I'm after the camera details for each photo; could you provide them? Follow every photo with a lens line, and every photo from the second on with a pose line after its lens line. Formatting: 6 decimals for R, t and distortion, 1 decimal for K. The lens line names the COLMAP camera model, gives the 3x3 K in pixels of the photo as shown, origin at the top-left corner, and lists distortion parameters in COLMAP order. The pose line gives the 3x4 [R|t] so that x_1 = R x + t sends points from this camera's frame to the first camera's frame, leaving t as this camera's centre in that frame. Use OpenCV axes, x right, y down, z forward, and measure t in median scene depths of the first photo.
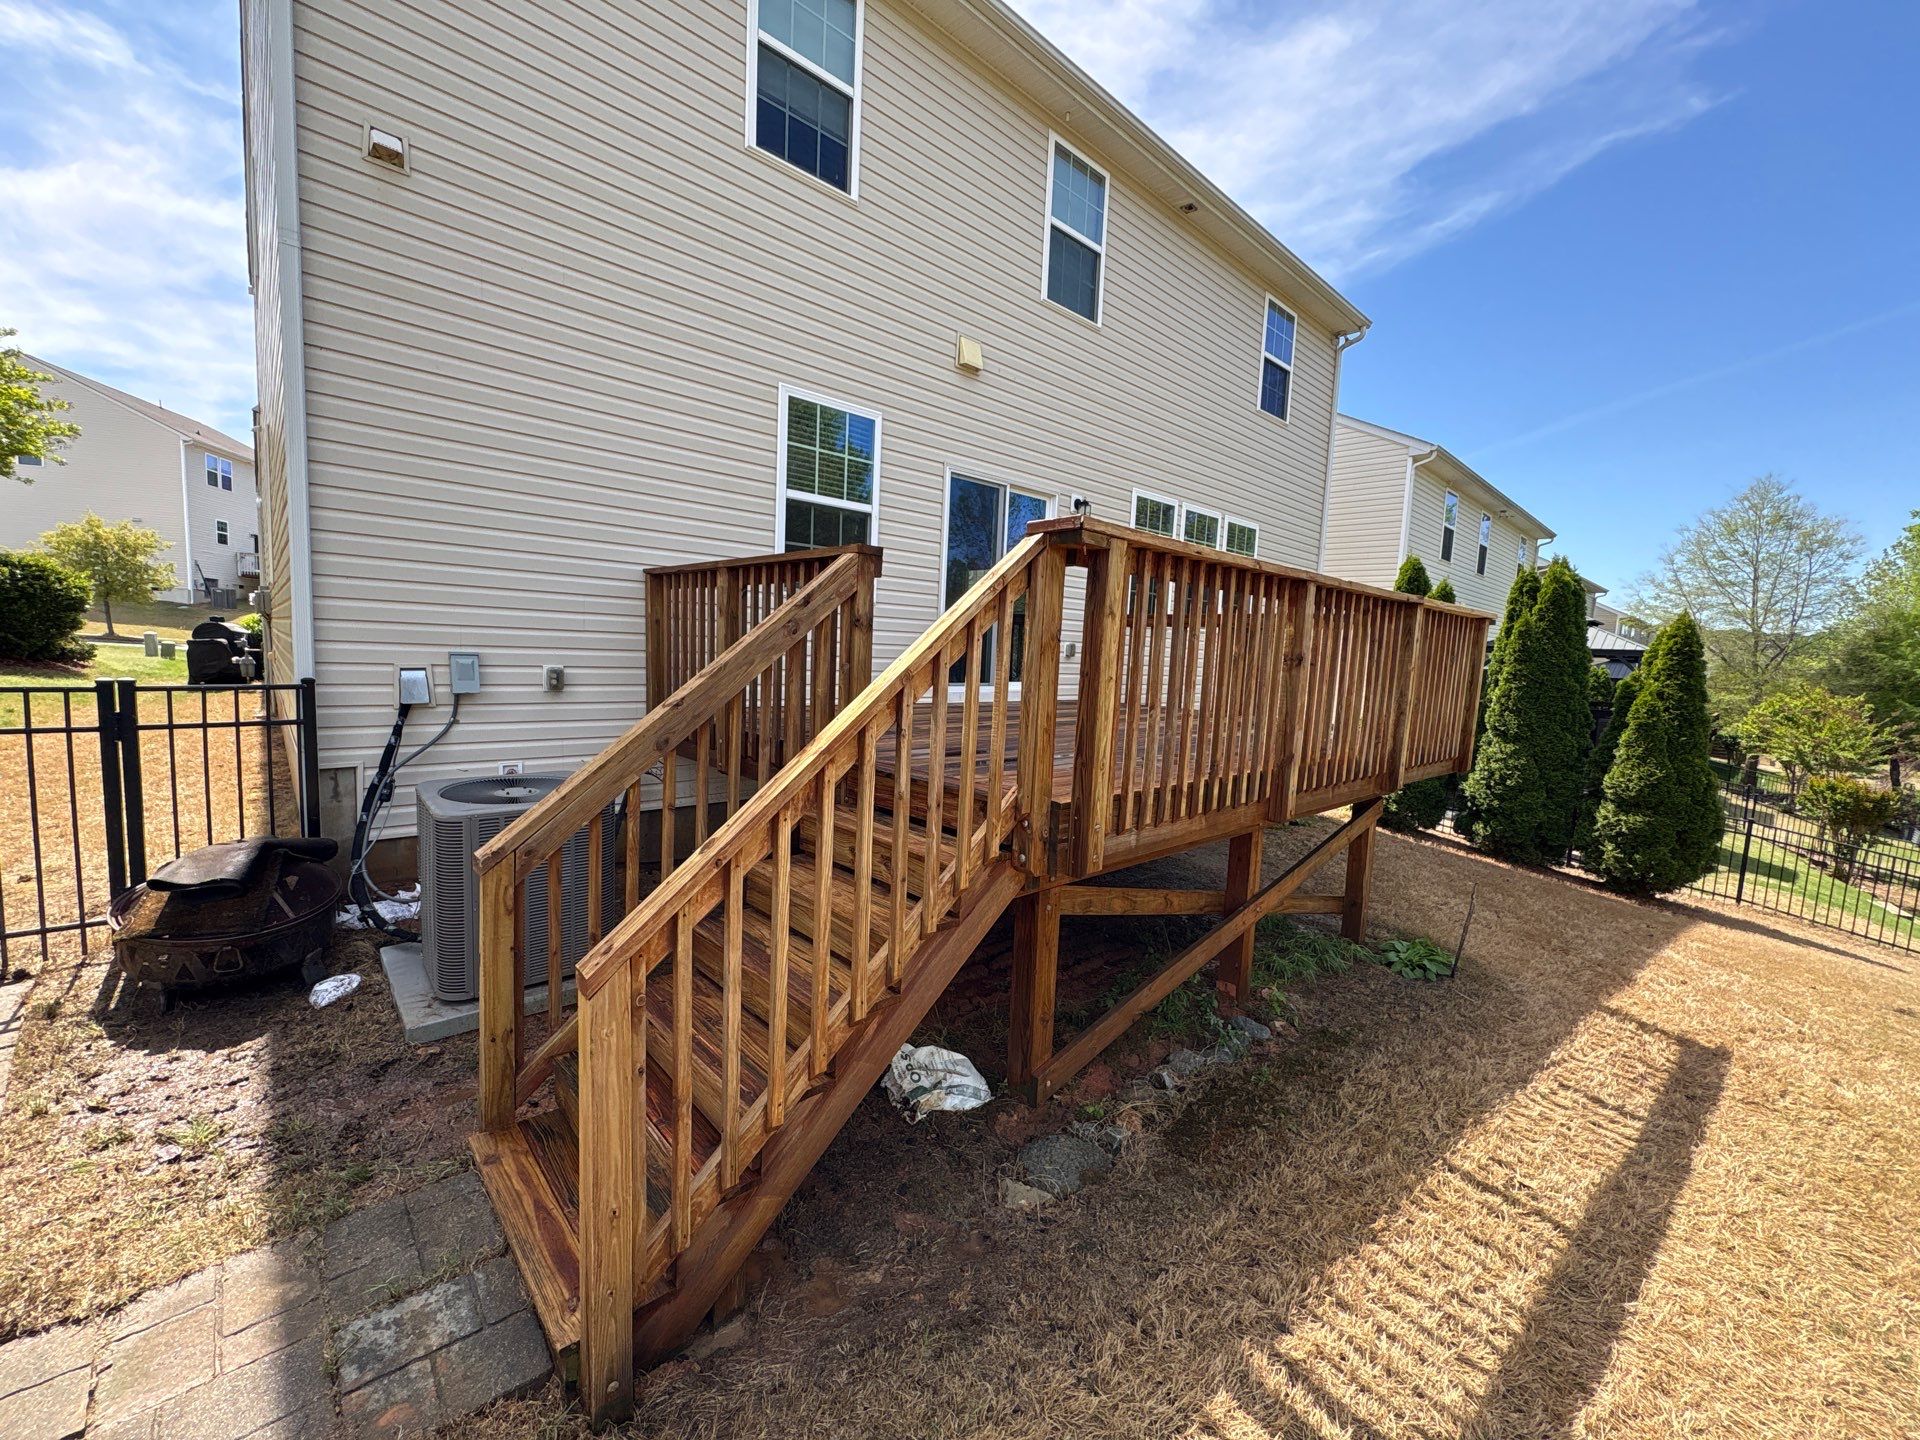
lens RADIAL K [[762.8, 0, 962.5], [0, 762.8, 725.8], [0, 0, 1]] dist [-0.005803, 0.000148]
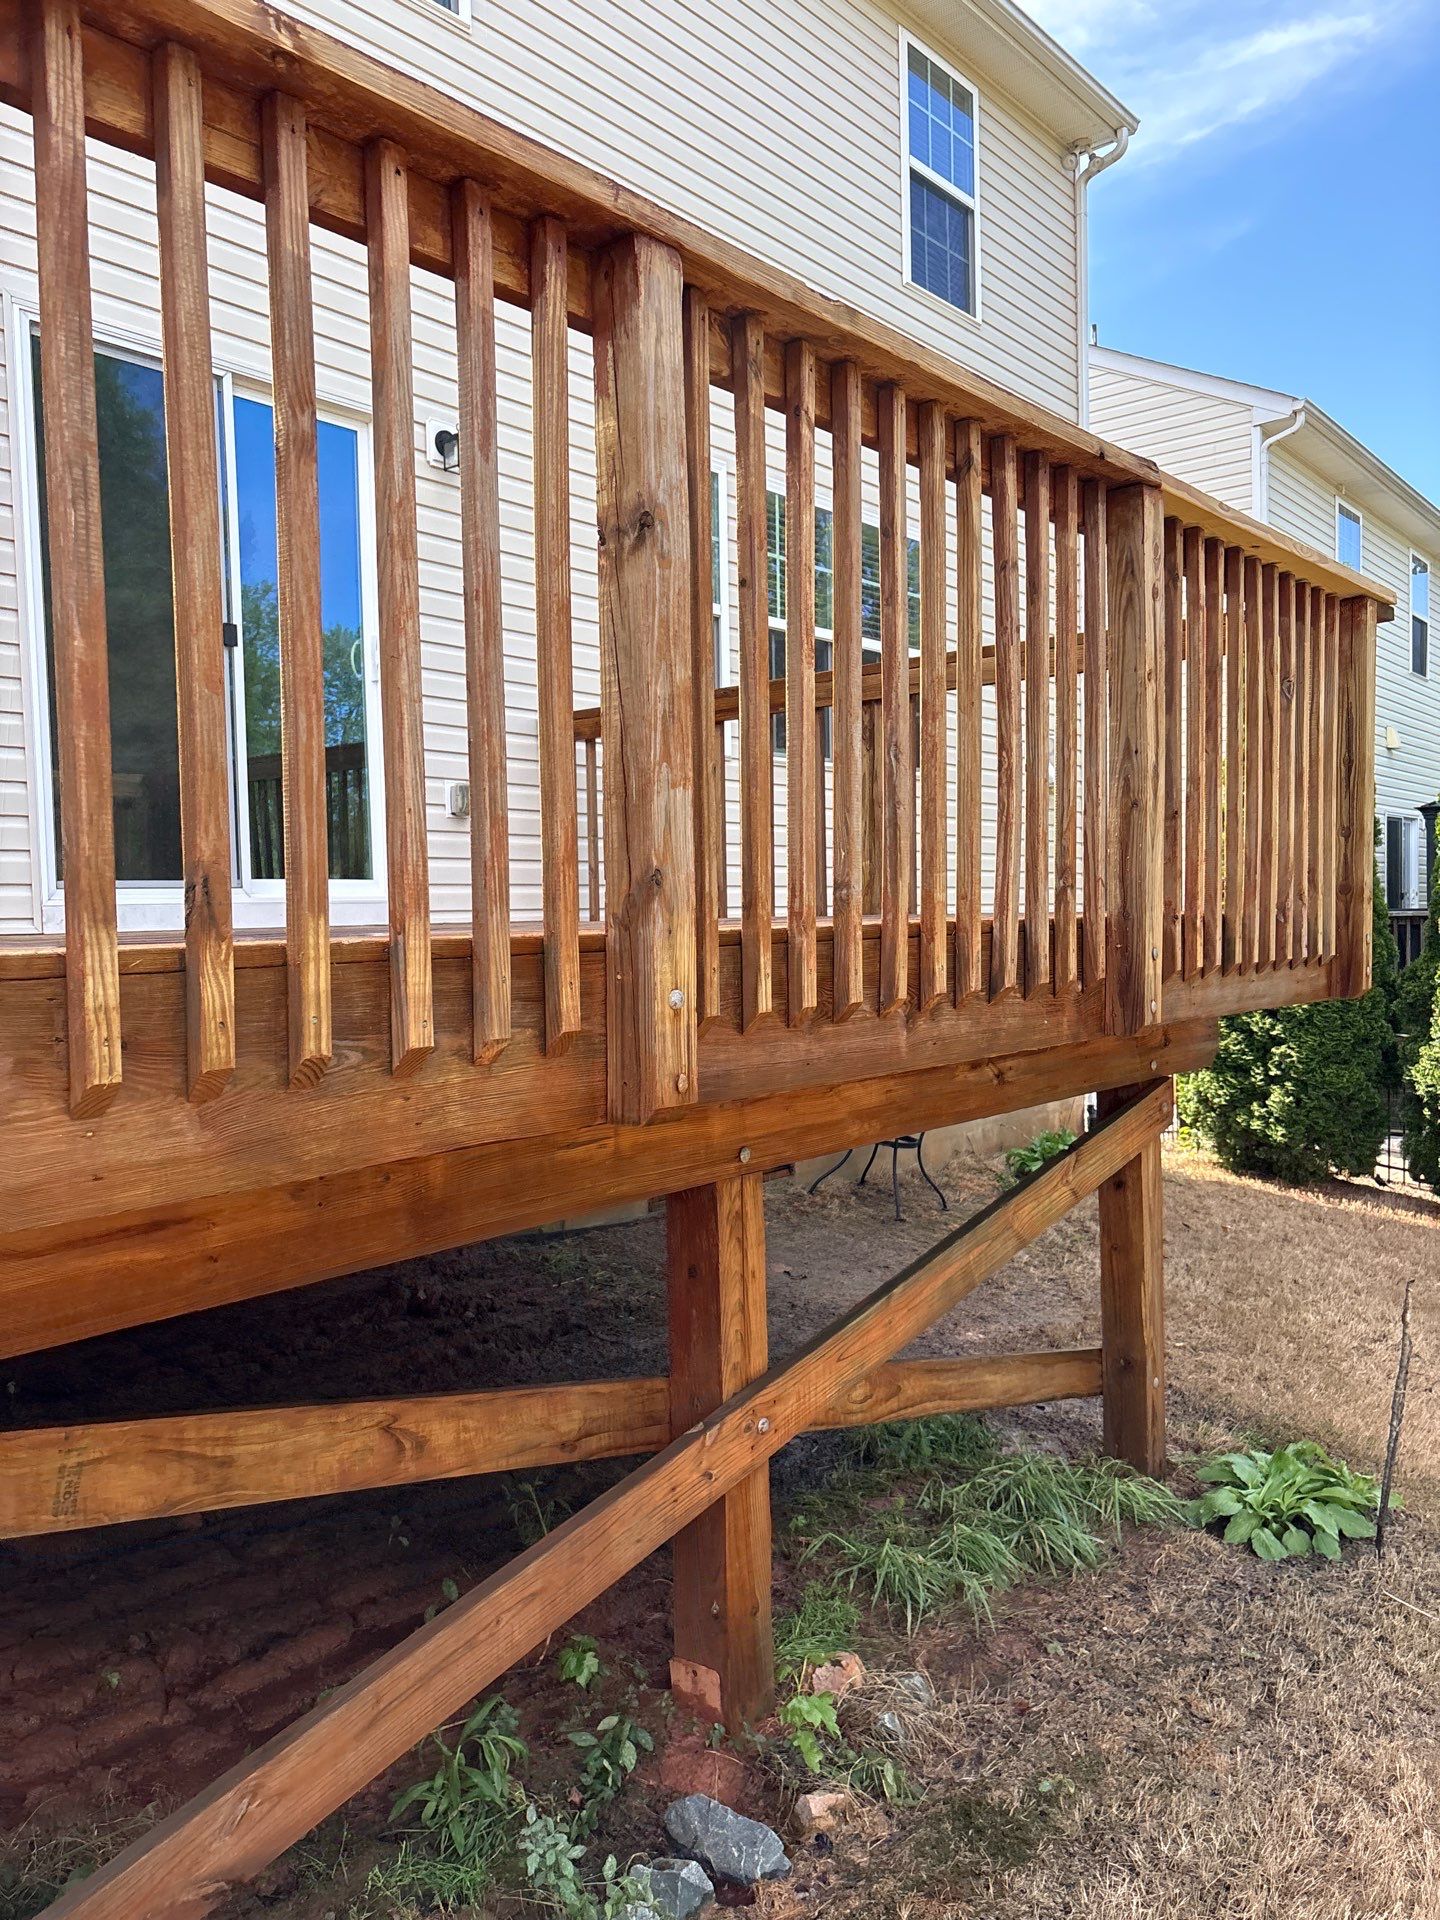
lens RADIAL K [[1462.1, 0, 723.5], [0, 1462.1, 960.1], [0, 0, 1]] dist [0.056463, -0.049216]
pose [[0.989045, -0.065774, 0.132150, 0.233102], [0.074608, 0.995218, -0.063045, 0.064241], [-0.127372, 0.072214, 0.989223, 0.284223]]
